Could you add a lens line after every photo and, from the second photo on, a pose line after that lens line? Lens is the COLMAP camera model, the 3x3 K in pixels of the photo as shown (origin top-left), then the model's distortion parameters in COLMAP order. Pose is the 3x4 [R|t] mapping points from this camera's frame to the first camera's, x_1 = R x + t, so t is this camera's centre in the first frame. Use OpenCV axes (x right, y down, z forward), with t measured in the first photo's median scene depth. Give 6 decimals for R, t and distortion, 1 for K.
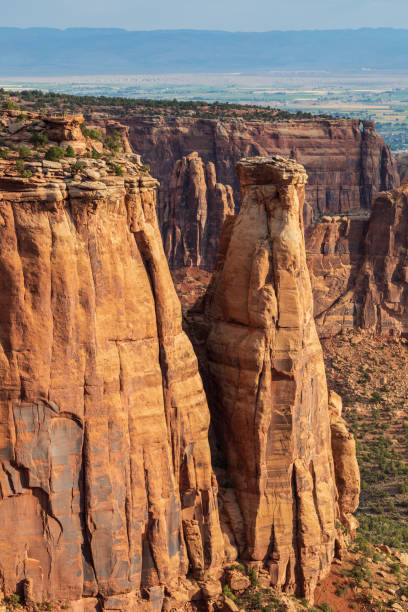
lens RADIAL K [[1929.2, 0, 246.6], [0, 1929.2, 306.6], [0, 0, 1]] dist [-0.007687, -0.705361]
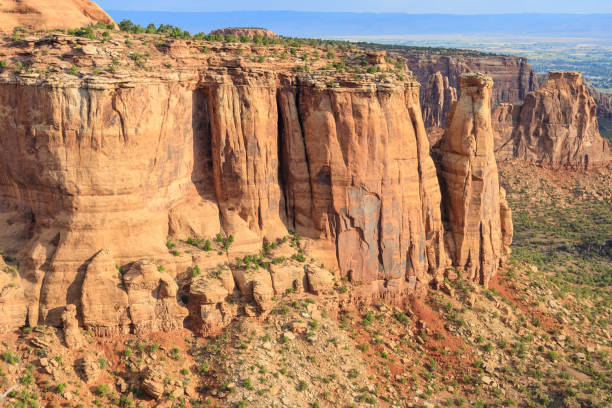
lens RADIAL K [[893.9, 0, 306.5], [0, 893.9, 218.4], [0, 0, 1]] dist [0.017622, 0.061502]
pose [[0.985223, 0.038573, -0.166879, -0.000033], [-0.024787, 0.996164, 0.083918, 0.001821], [0.169475, -0.078542, 0.982400, 0.014679]]
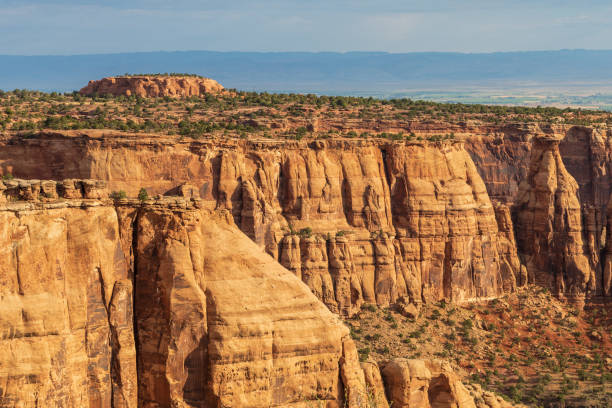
lens RADIAL K [[1338.7, 0, 306.0], [0, 1338.7, 204.0], [0, 0, 1]] dist [0.020379, -0.059373]
pose [[0.993504, 0.000396, -0.113793, -0.229282], [-0.003963, 0.999508, -0.031118, -0.093535], [0.113725, 0.031367, 0.993017, 0.799189]]
